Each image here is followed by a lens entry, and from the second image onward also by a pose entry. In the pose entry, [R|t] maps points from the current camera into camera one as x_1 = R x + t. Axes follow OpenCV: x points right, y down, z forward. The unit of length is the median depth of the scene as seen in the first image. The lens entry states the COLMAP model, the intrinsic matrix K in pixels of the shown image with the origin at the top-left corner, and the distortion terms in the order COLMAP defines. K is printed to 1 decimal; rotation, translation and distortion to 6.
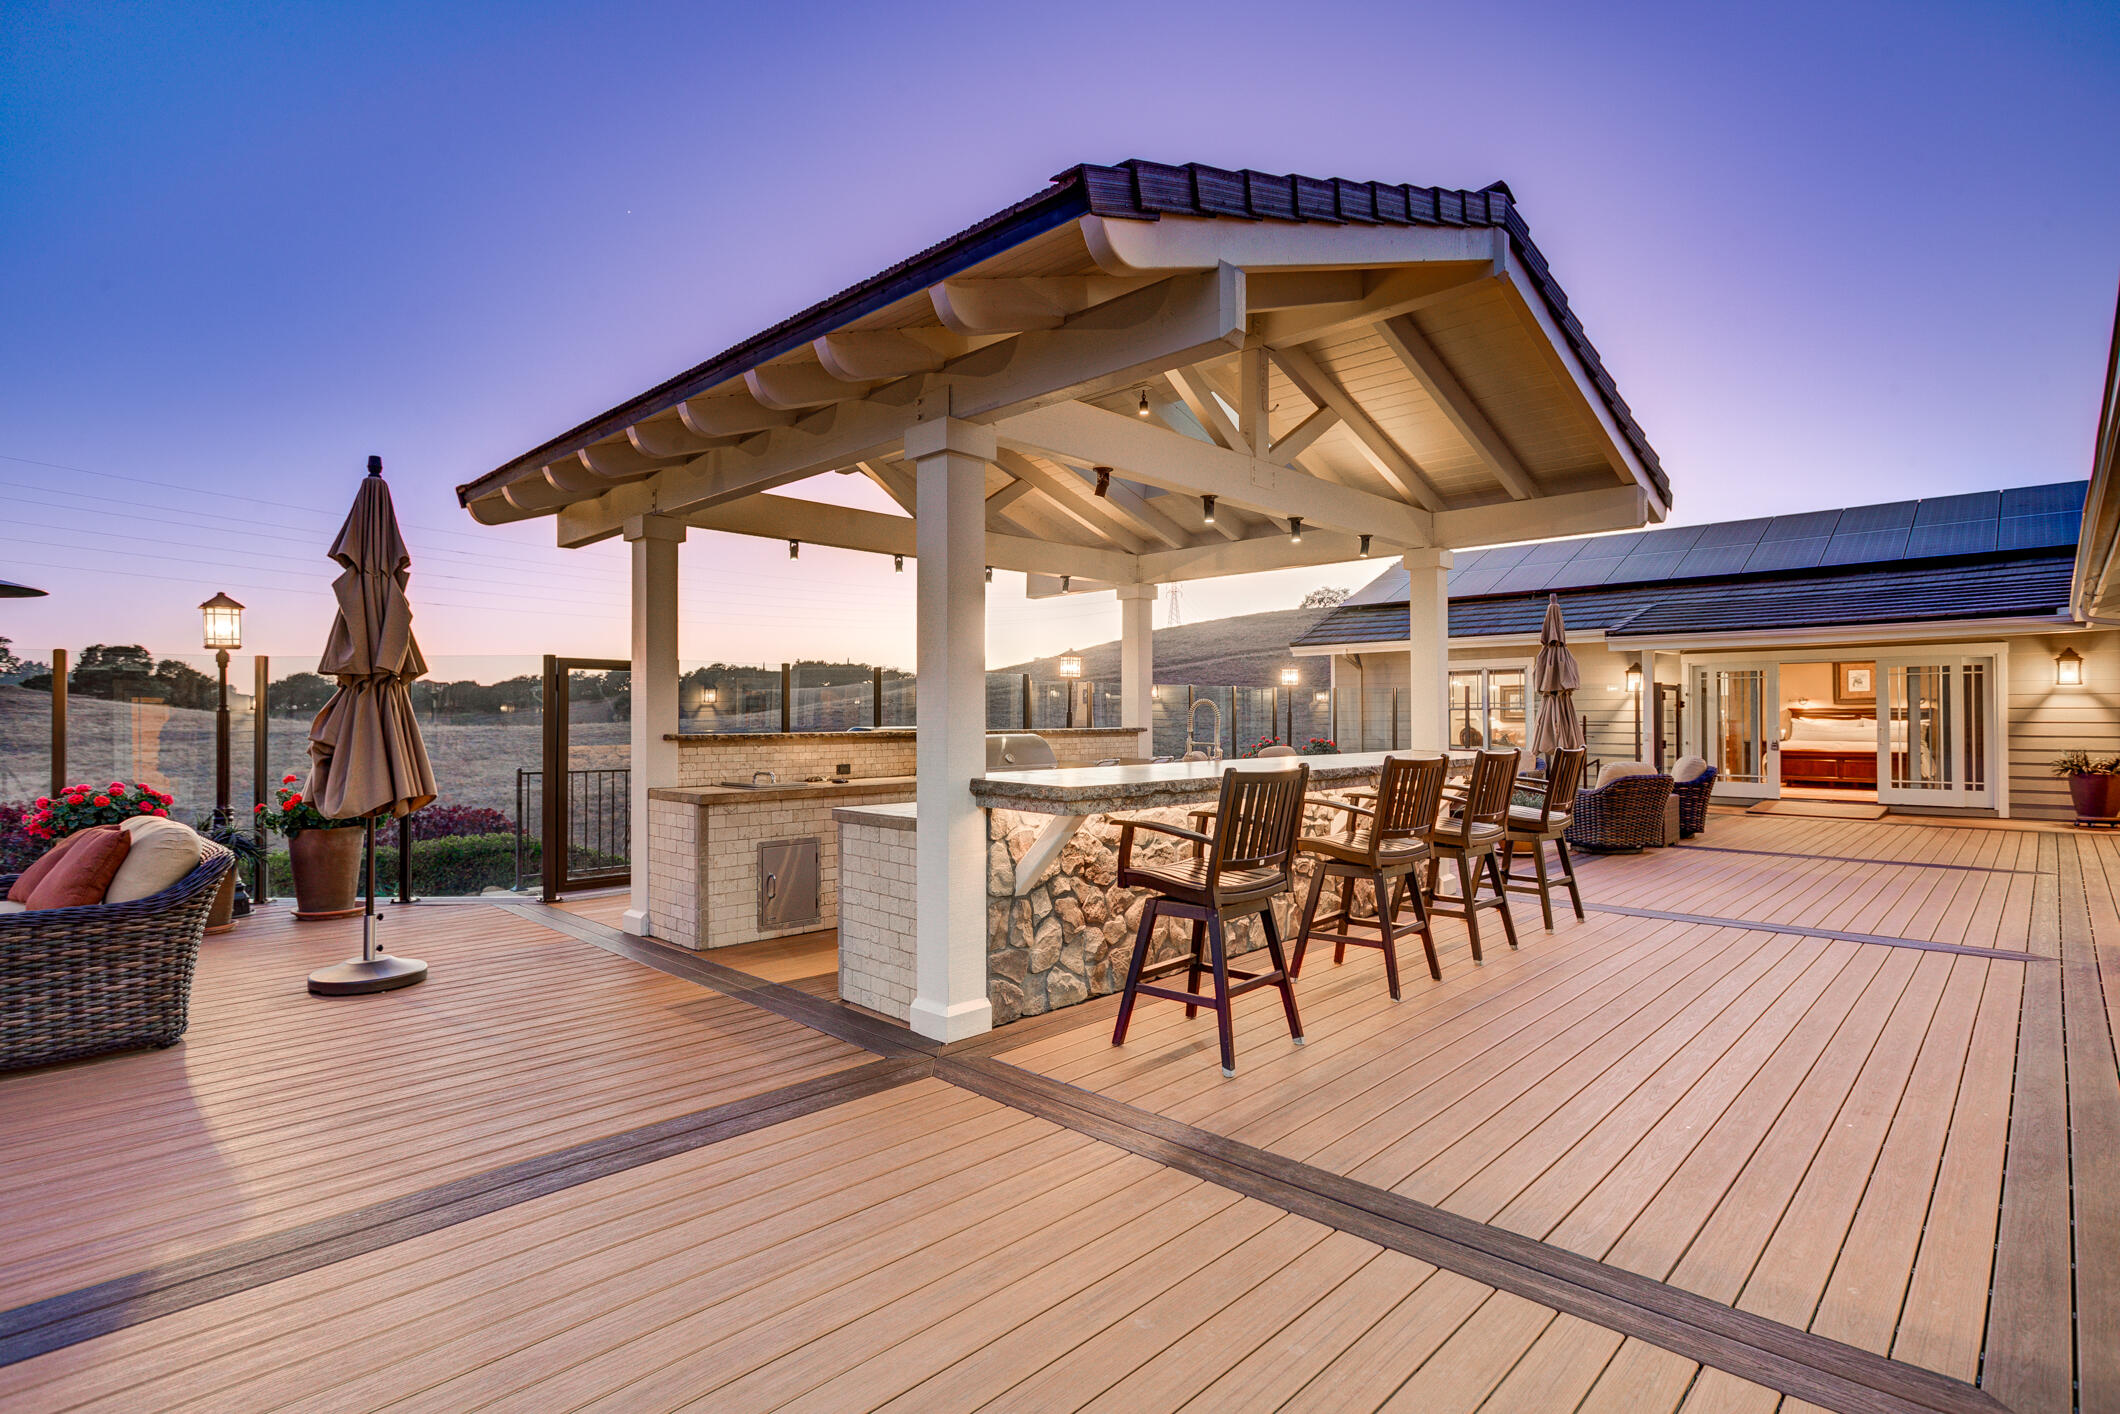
lens RADIAL K [[1032.1, 0, 1056.7], [0, 1032.1, 712.4], [0, 0, 1]] dist [-0.004854, -0.000220]
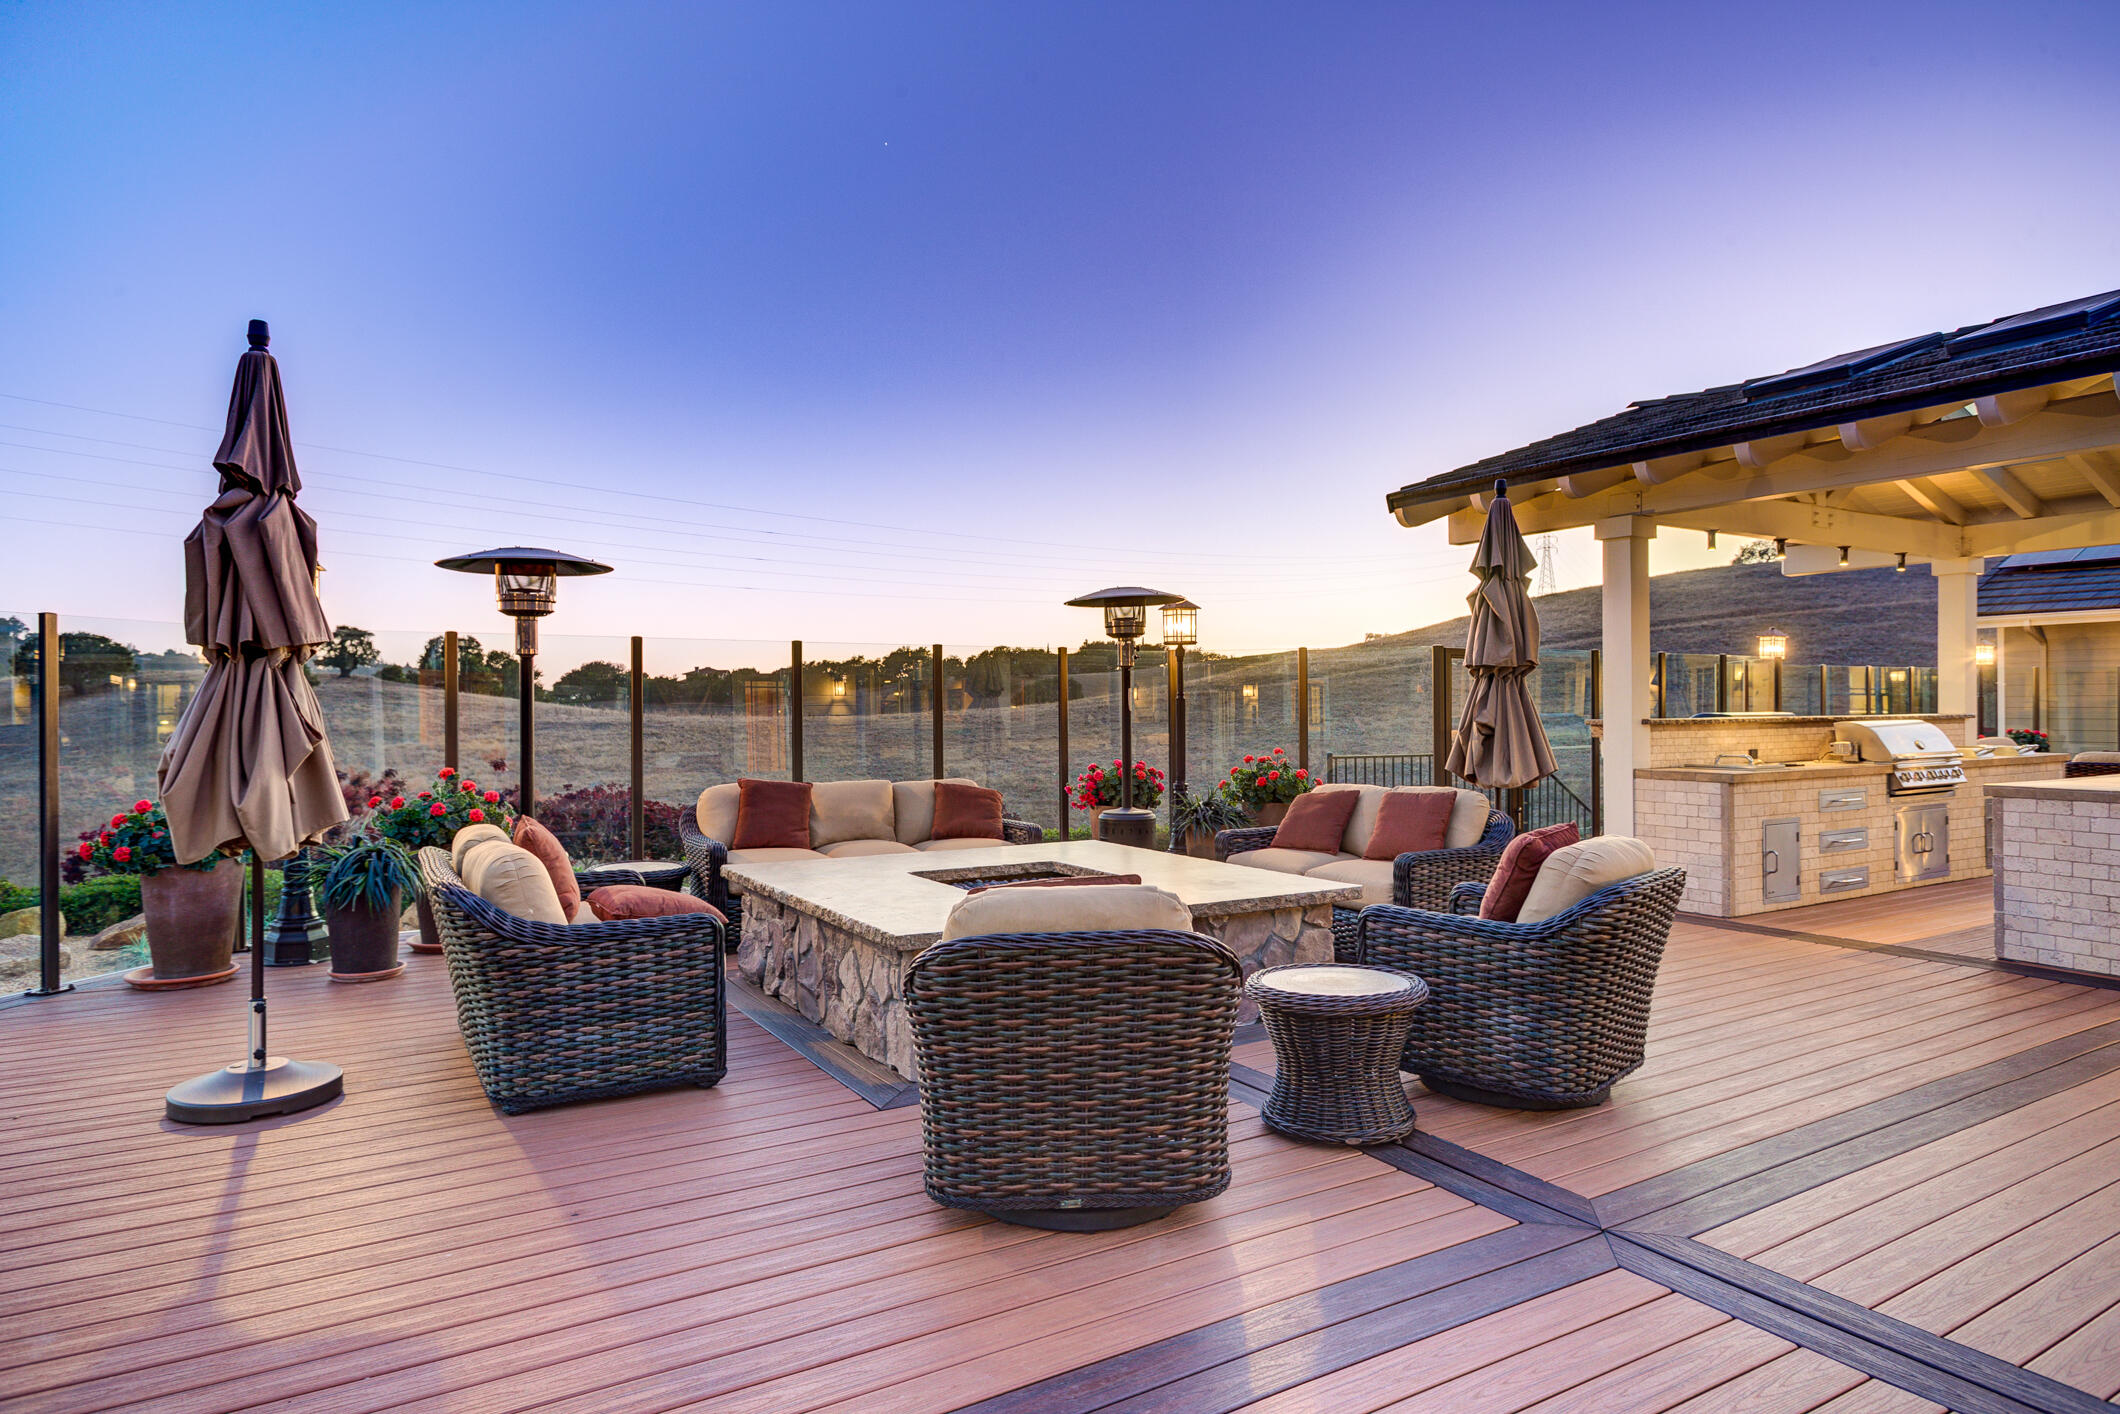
lens RADIAL K [[1222.5, 0, 1065.4], [0, 1222.5, 704.5], [0, 0, 1]] dist [-0.005516, -0.000649]
pose [[0.967648, -0.002614, -0.252292, -0.571081], [0.003452, 0.999990, 0.002880, 0.000572], [0.252282, -0.003658, 0.967647, -0.341975]]
